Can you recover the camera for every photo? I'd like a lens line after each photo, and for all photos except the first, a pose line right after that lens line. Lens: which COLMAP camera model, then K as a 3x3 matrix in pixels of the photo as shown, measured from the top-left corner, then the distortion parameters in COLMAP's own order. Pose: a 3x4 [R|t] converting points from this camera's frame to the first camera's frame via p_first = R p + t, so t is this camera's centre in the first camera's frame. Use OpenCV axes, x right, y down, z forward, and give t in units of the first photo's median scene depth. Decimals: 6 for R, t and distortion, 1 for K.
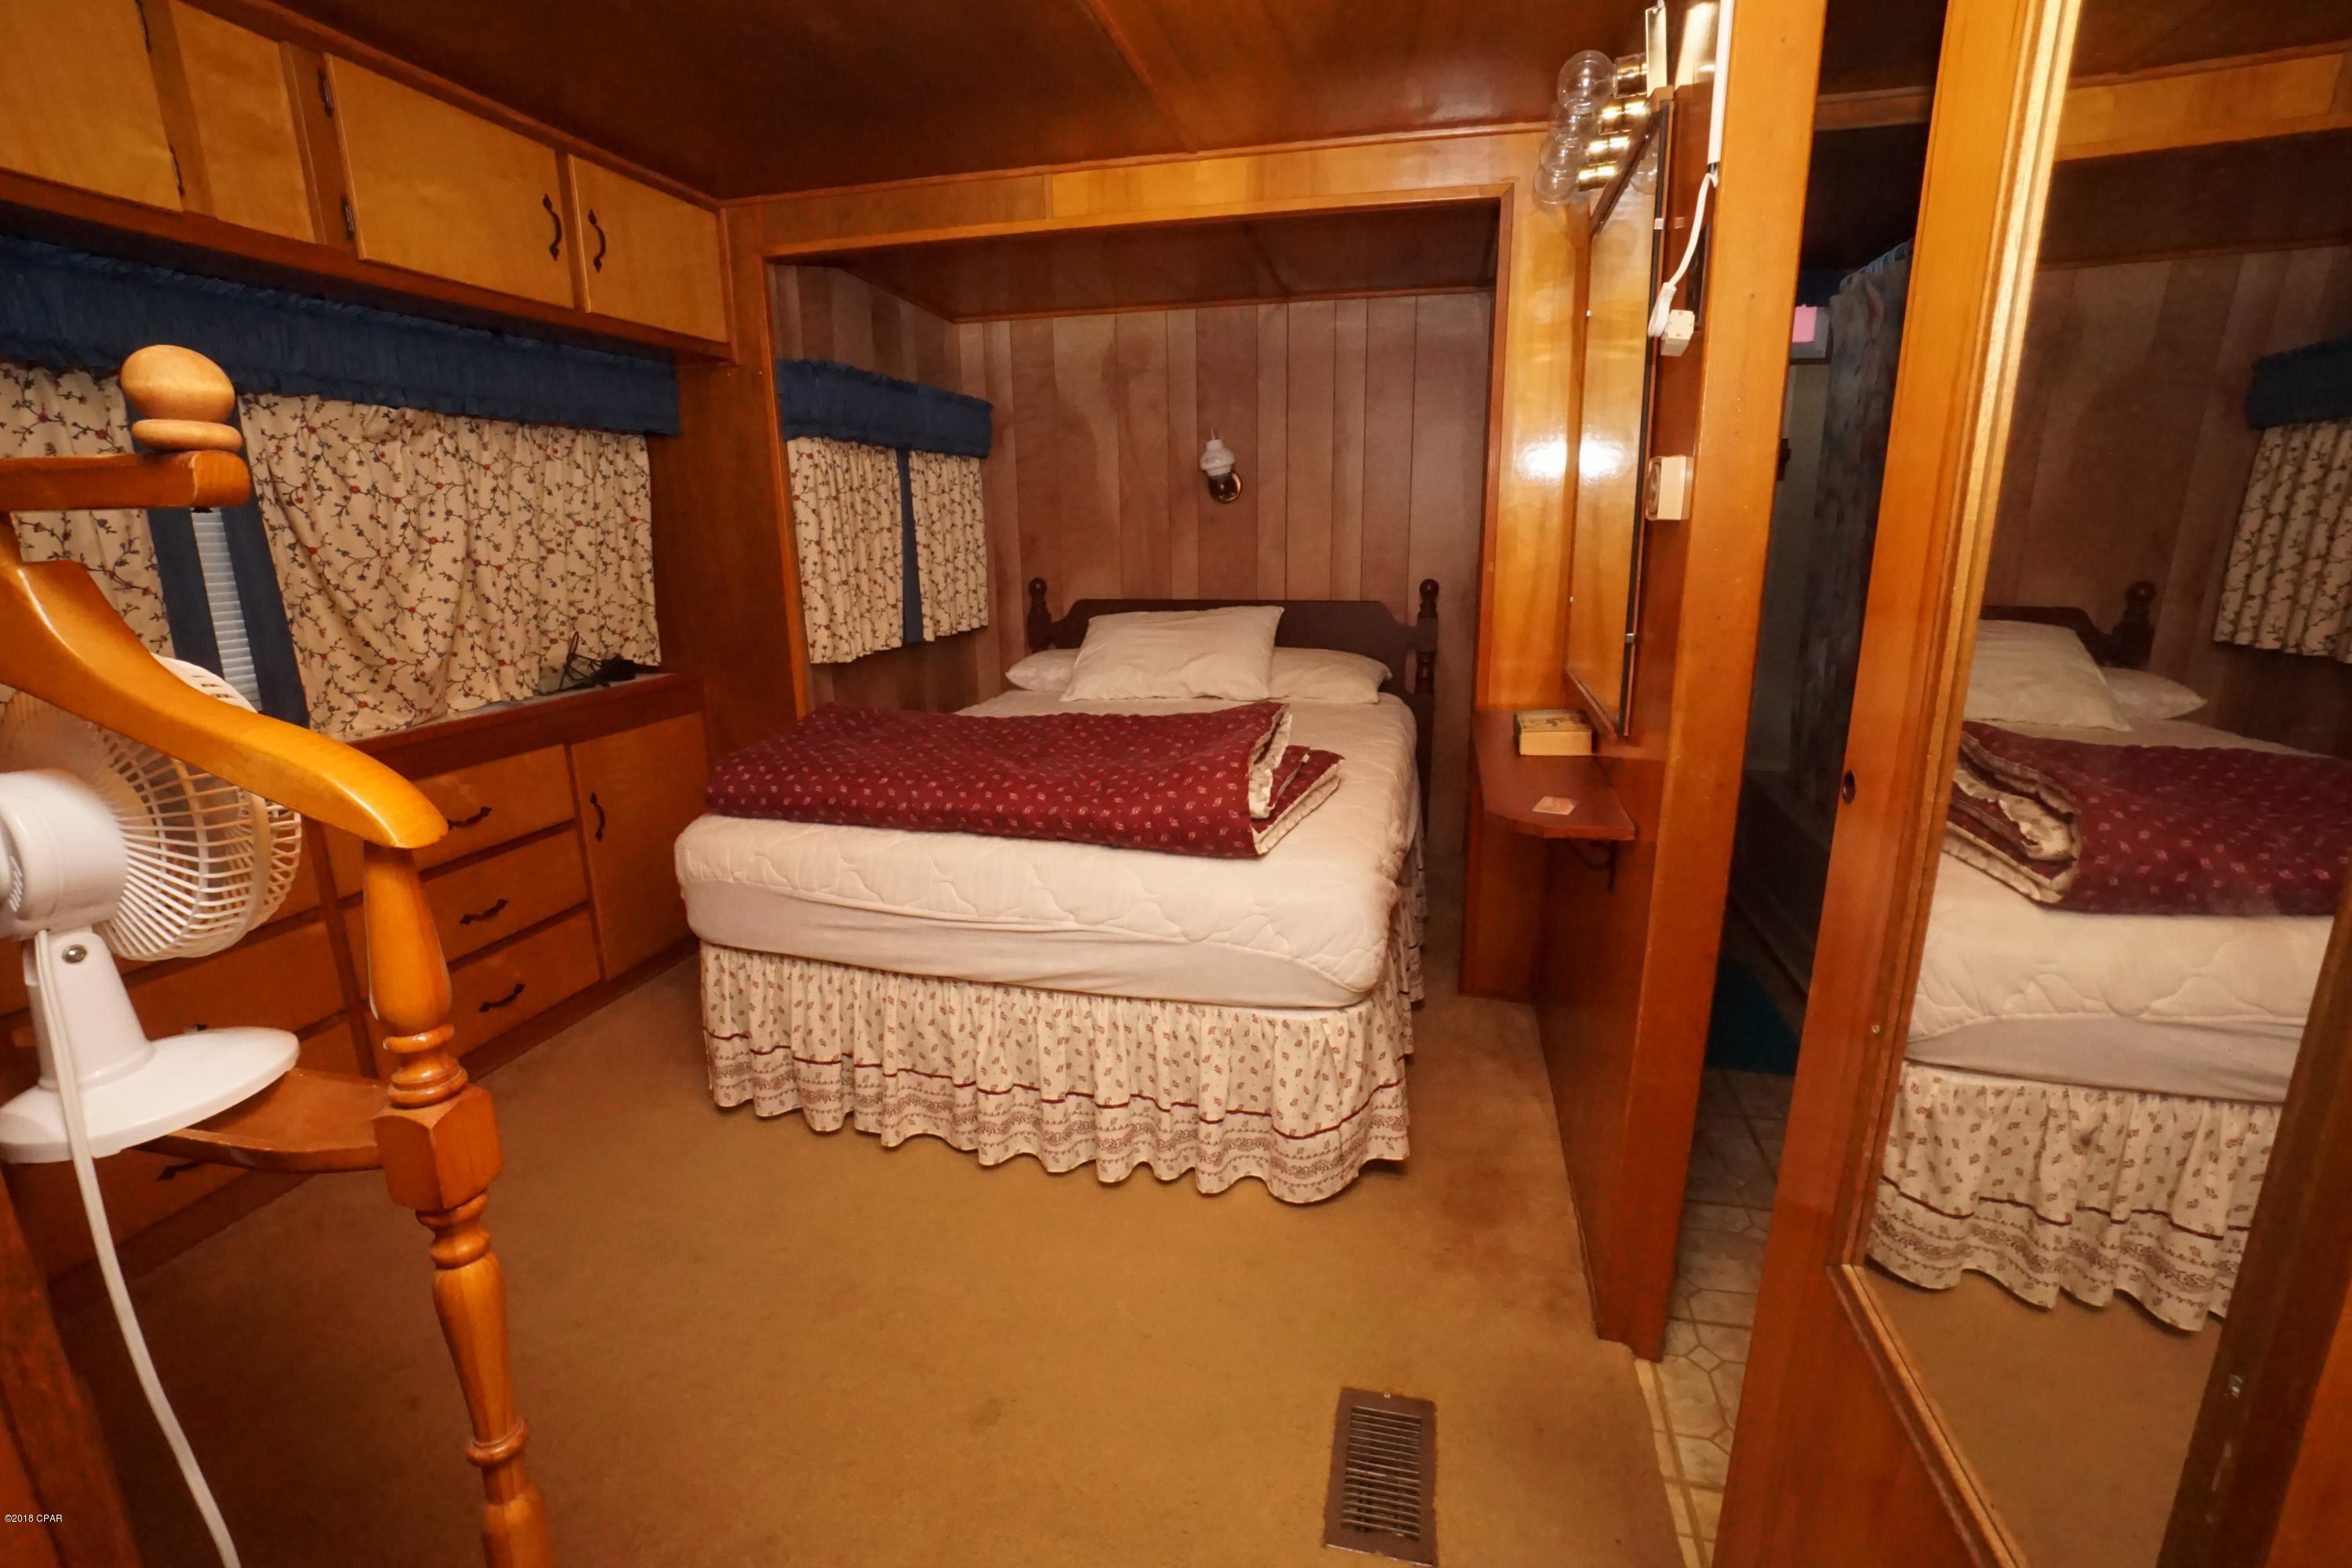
lens RADIAL K [[1038.5, 0, 1165.8], [0, 1038.5, 781.7], [0, 0, 1]] dist [-0.066480, 0.024779]
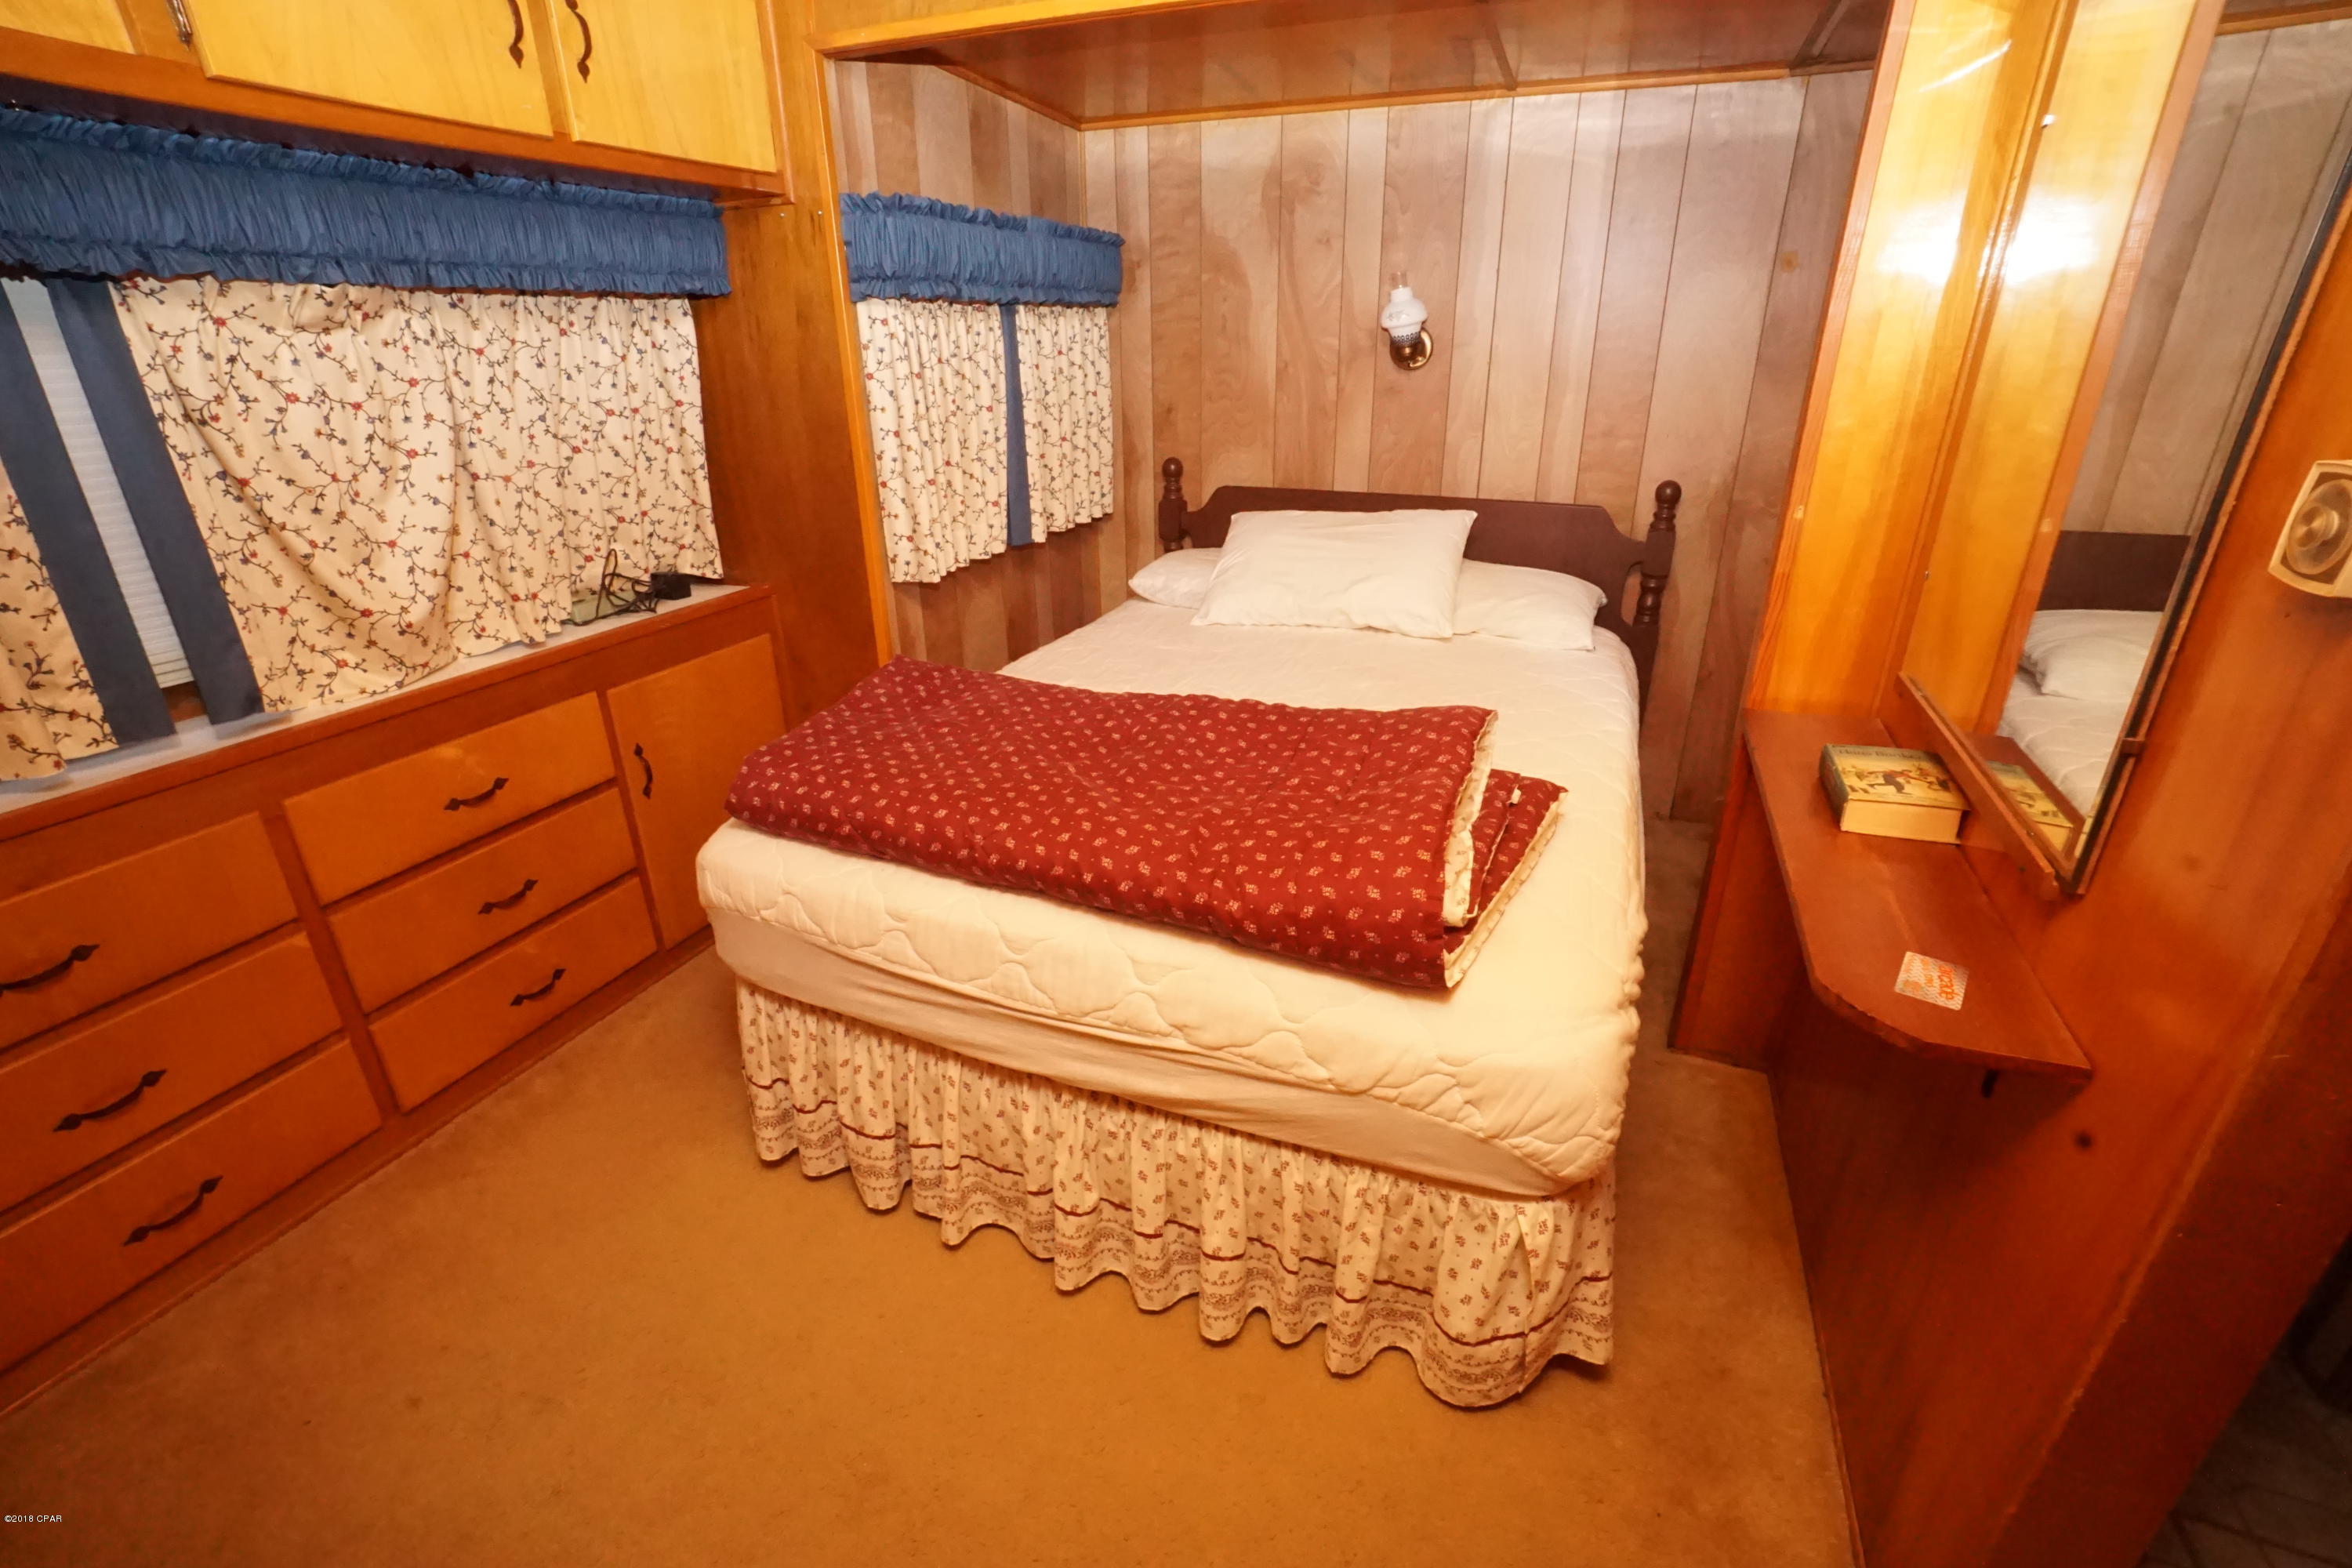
lens RADIAL K [[1038.5, 0, 1165.8], [0, 1038.5, 781.7], [0, 0, 1]] dist [-0.066480, 0.024779]
pose [[0.990079, 0.058612, -0.127707, -0.014305], [-0.036672, 0.985135, 0.167824, -0.138144], [0.135645, -0.161475, 0.977510, 0.256160]]
